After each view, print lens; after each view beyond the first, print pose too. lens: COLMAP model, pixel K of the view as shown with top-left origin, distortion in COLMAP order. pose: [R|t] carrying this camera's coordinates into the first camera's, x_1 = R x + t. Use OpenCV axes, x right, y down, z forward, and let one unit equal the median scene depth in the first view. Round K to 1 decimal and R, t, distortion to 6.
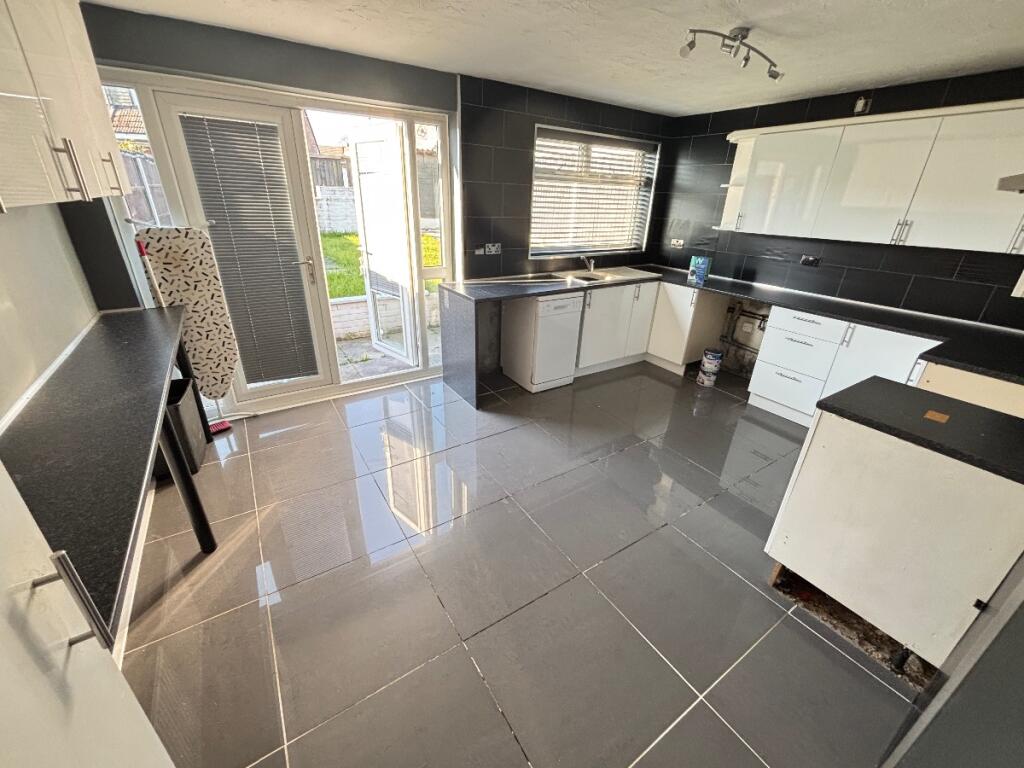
lens RADIAL K [[411.6, 0, 506.6], [0, 411.6, 381.4], [0, 0, 1]] dist [0.001289, -0.000137]
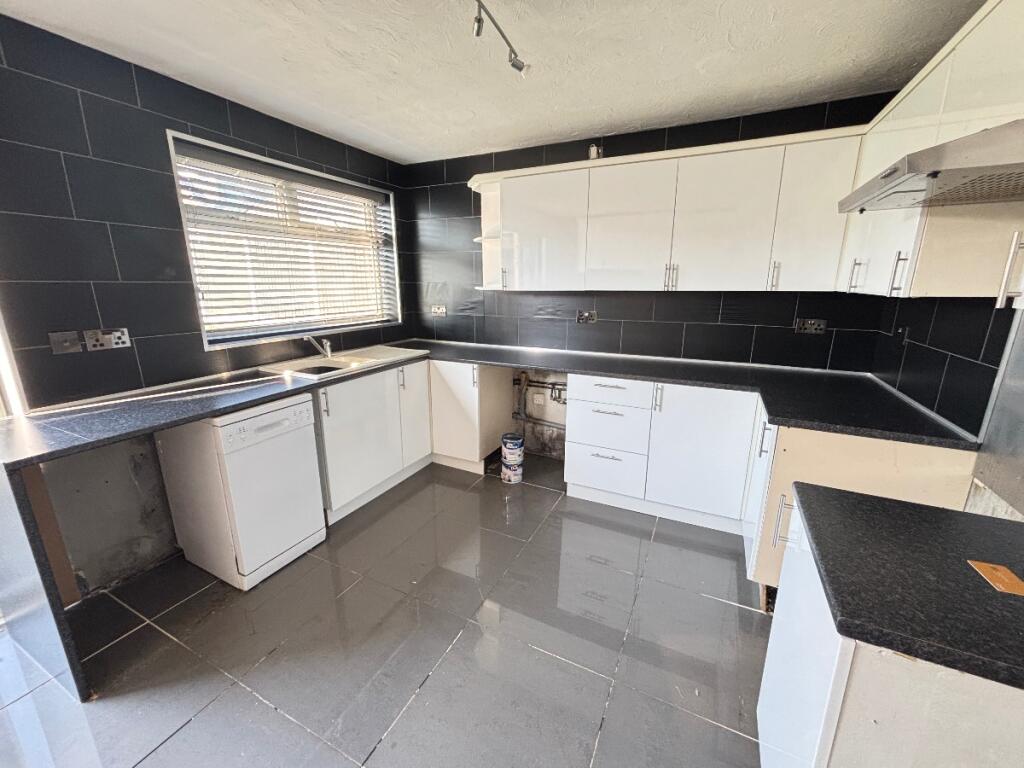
lens RADIAL K [[411.6, 0, 506.6], [0, 411.6, 381.4], [0, 0, 1]] dist [0.001289, -0.000137]
pose [[0.856402, -0.148272, 0.494562, 0.122090], [0.233585, 0.965509, -0.115021, -0.087262], [-0.460449, 0.214026, 0.861498, 0.307318]]
